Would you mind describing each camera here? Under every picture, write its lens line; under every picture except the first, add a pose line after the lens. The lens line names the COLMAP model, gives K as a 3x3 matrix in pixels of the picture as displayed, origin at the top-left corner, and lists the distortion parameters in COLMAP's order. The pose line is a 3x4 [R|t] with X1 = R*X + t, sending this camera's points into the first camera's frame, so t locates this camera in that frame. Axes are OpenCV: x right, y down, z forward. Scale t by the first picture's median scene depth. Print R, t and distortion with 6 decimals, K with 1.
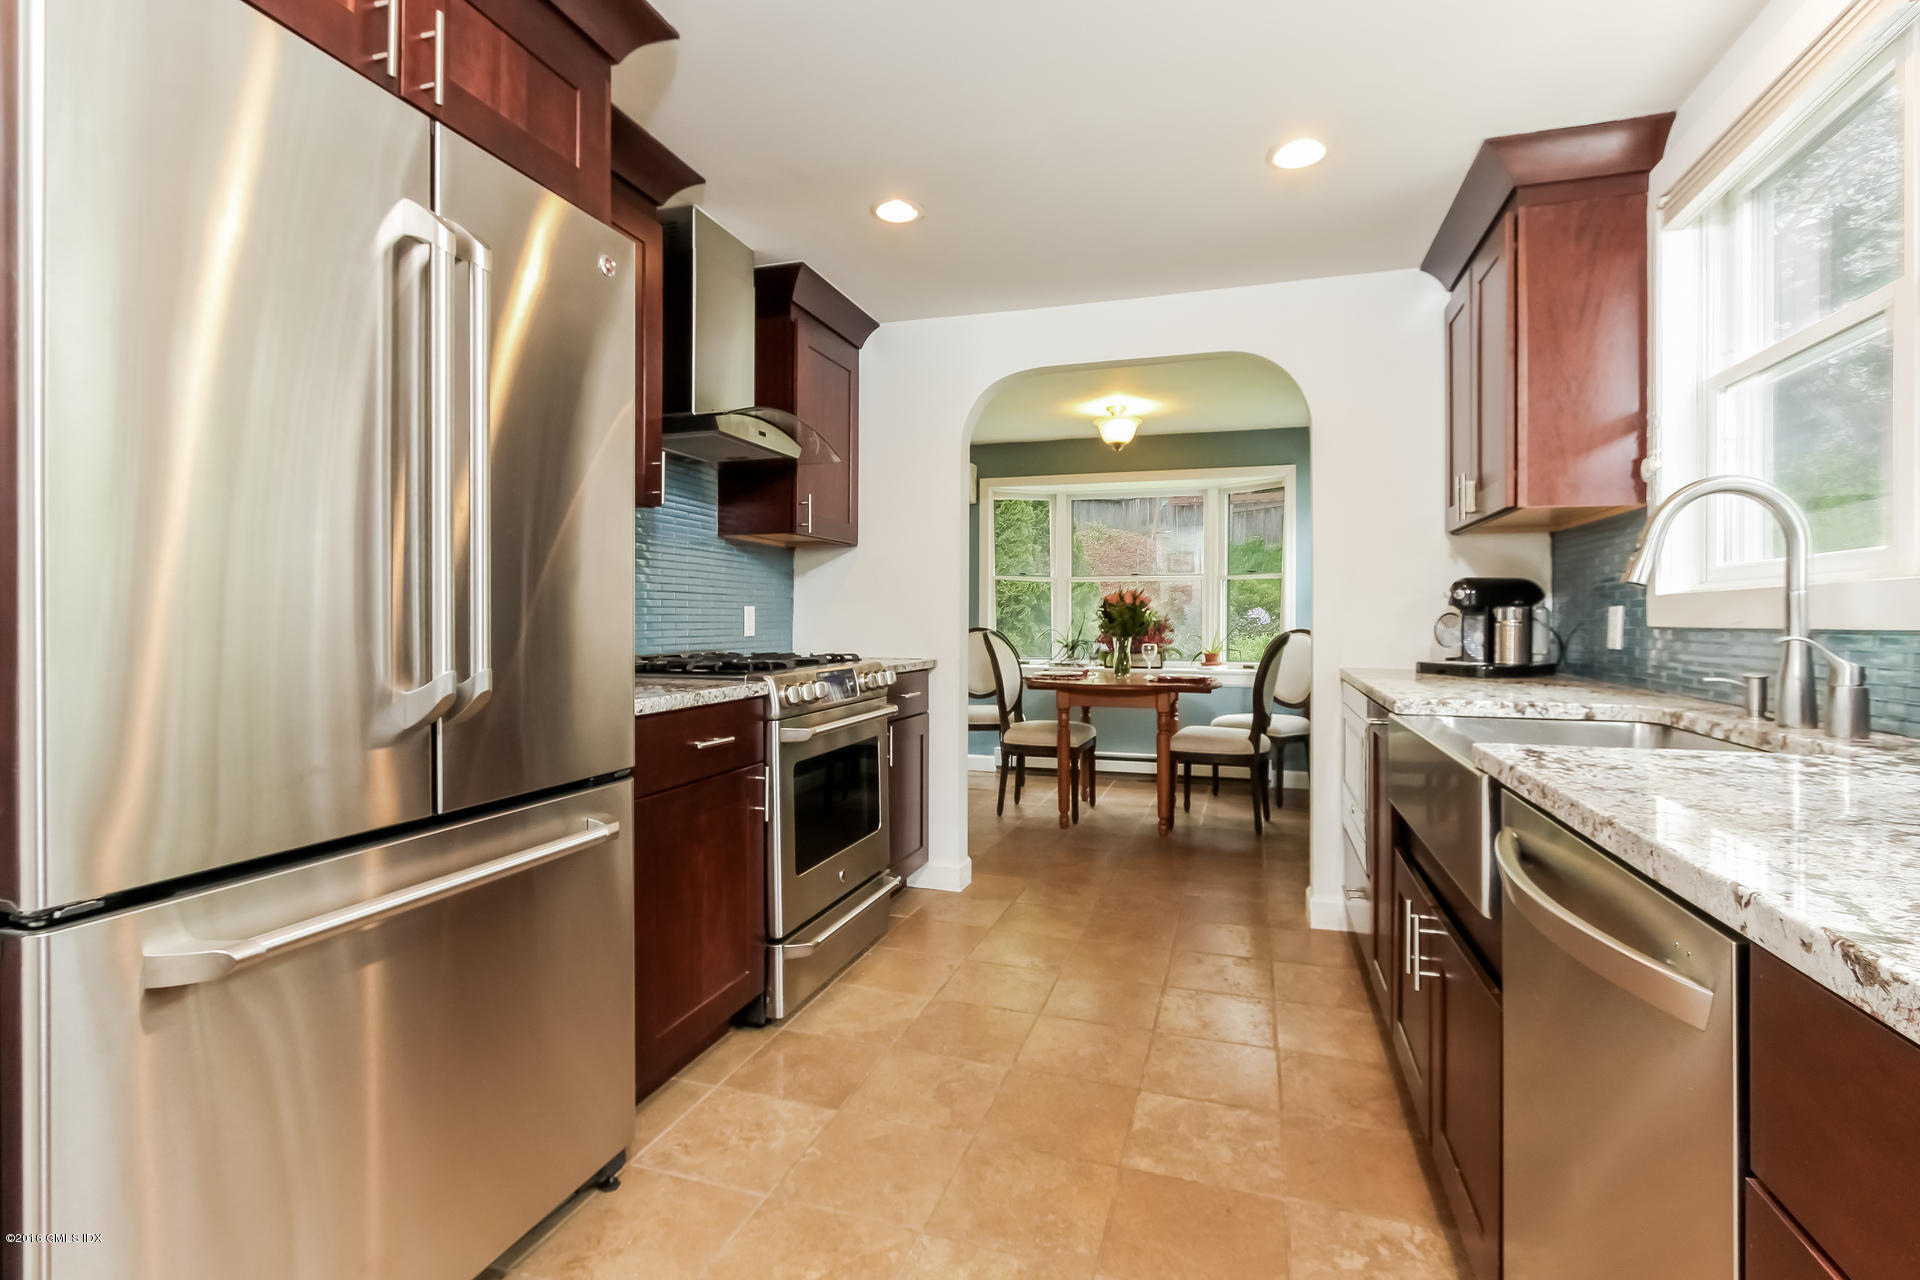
lens RADIAL K [[928.4, 0, 961.5], [0, 928.4, 609.4], [0, 0, 1]] dist [-0.004643, 0.000089]
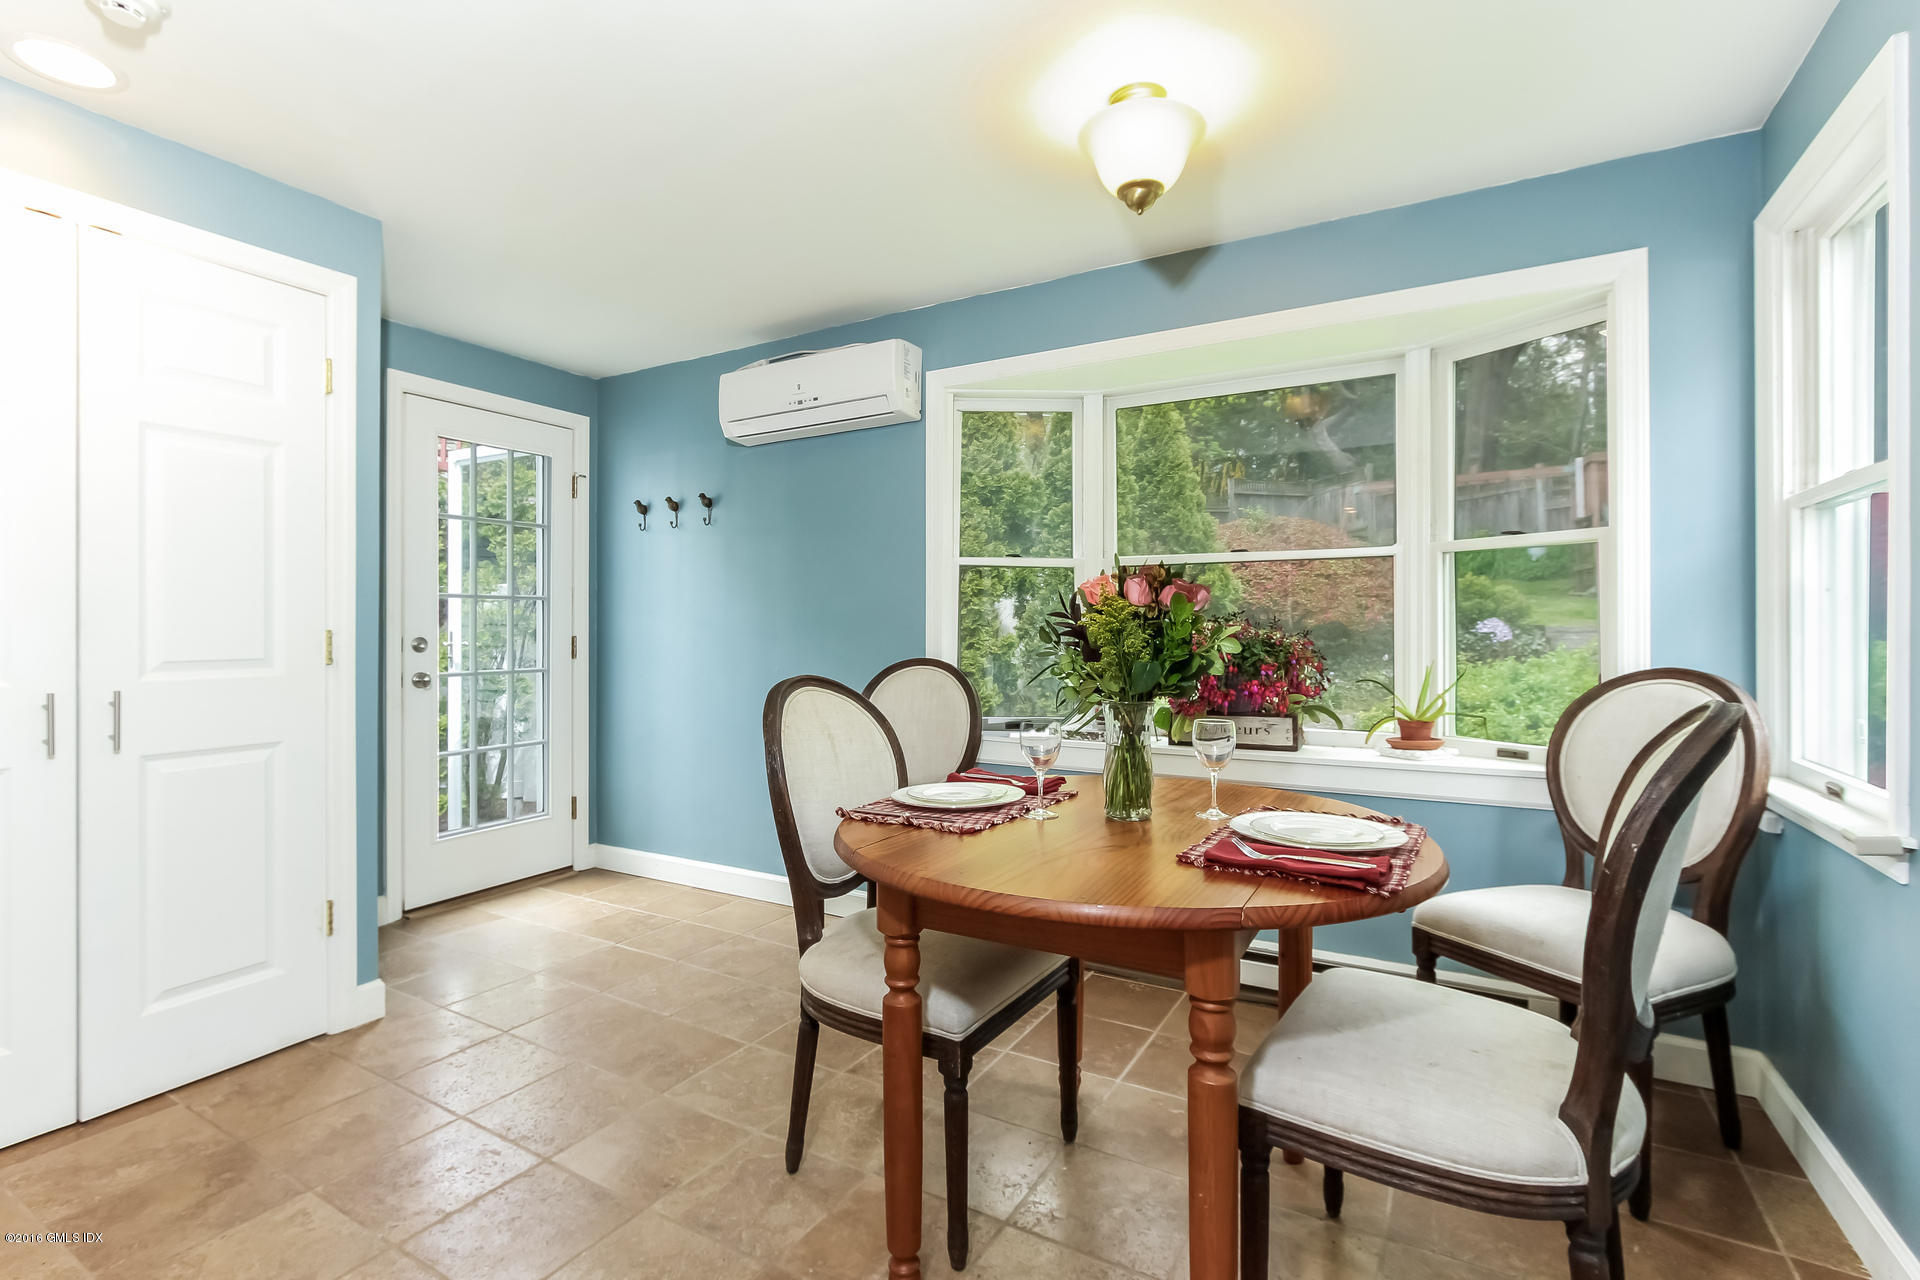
lens RADIAL K [[871.7, 0, 927.6], [0, 871.7, 624.3], [0, 0, 1]] dist [-0.017995, -0.000141]
pose [[0.967038, -0.004777, -0.254588, 0.196427], [0.005103, 0.999987, 0.000620, 0.000983], [0.254581, -0.001898, 0.967049, 0.711766]]
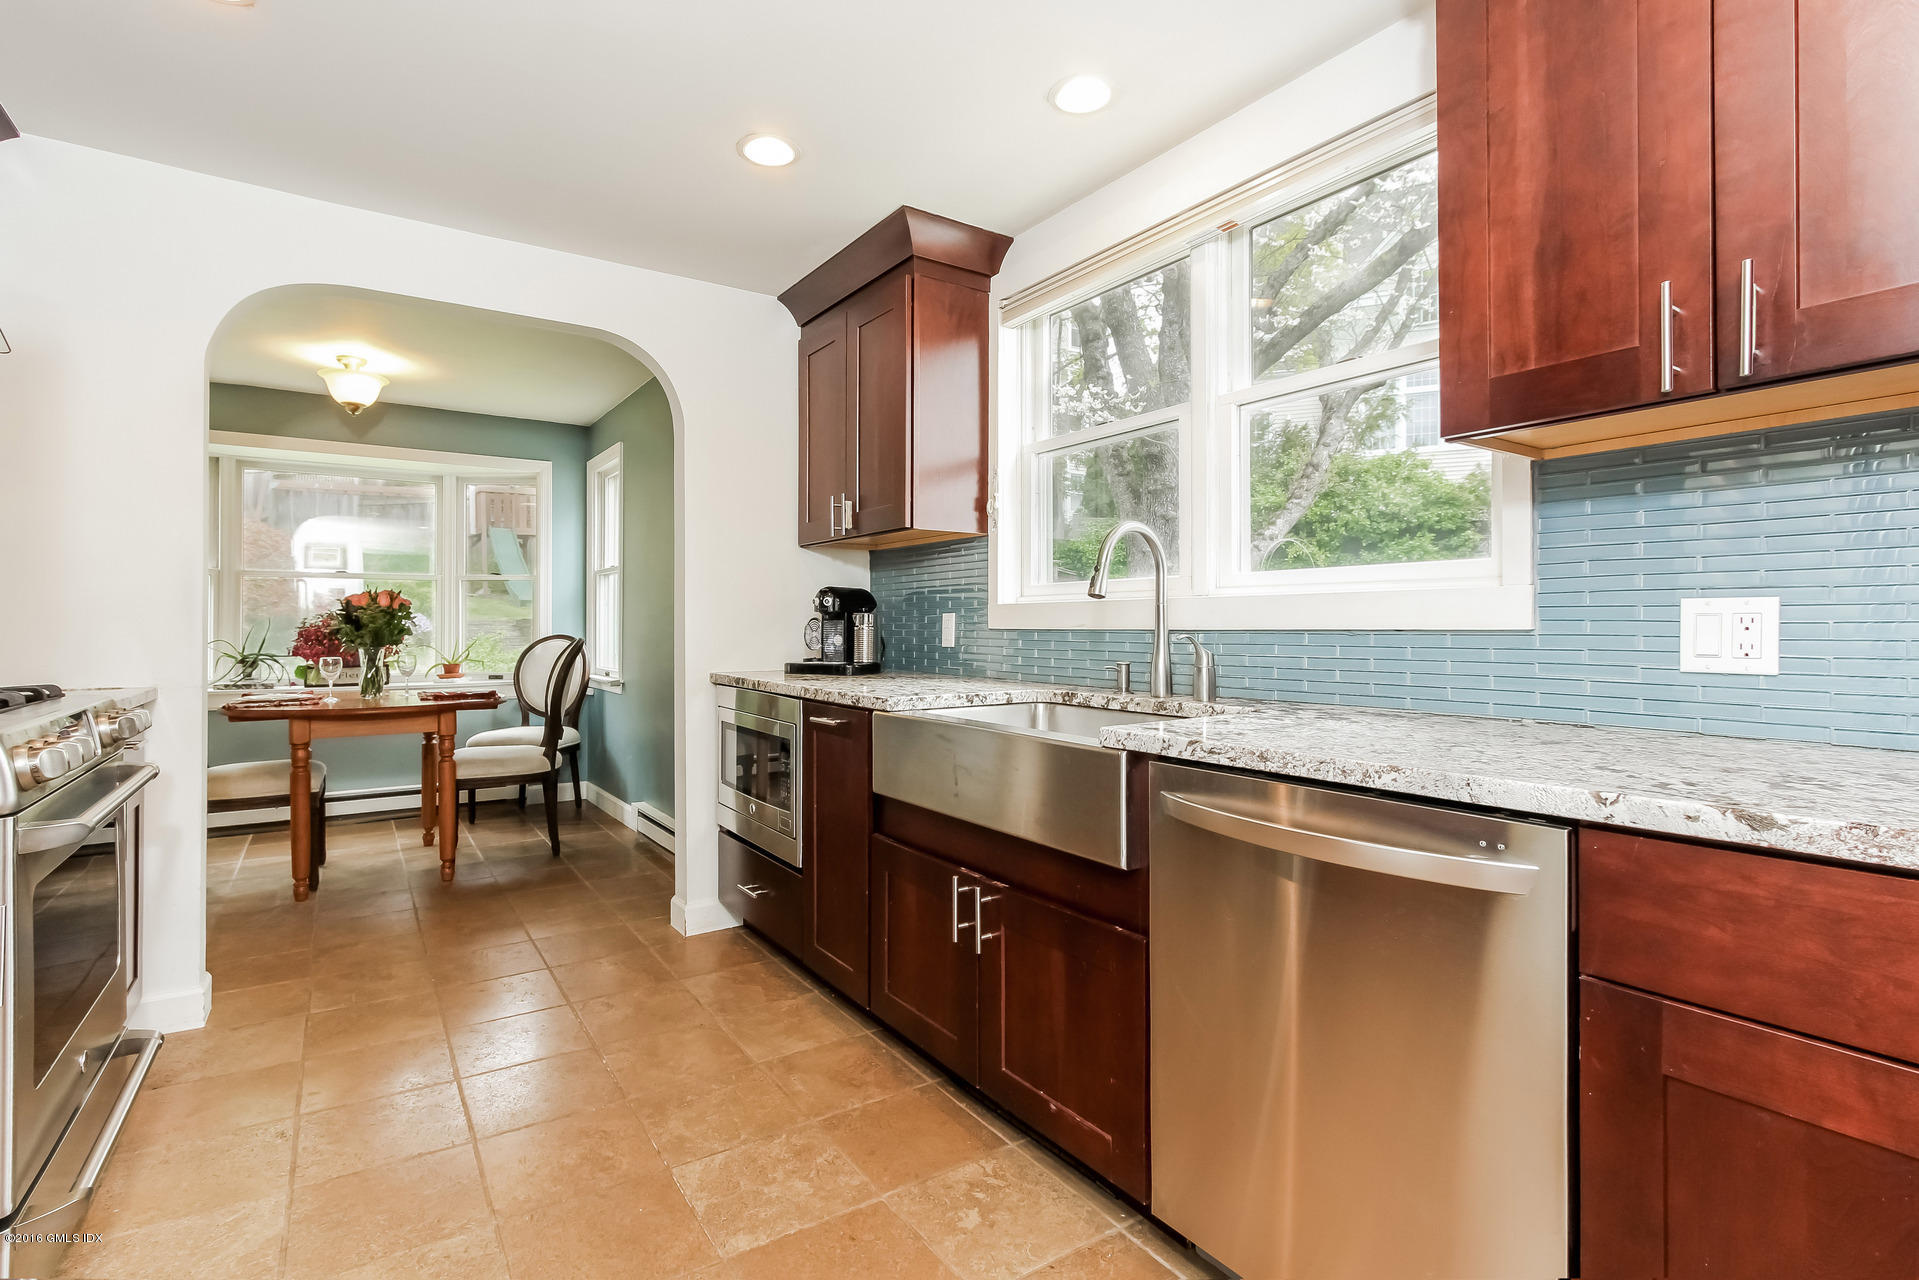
lens RADIAL K [[895.9, 0, 956.3], [0, 895.9, 630.3], [0, 0, 1]] dist [0.004814, -0.001736]
pose [[0.615833, -0.005100, 0.787861, -0.136880], [-0.006108, 0.999918, 0.011247, 0.003481], [-0.787853, -0.011739, 0.615751, 0.128985]]
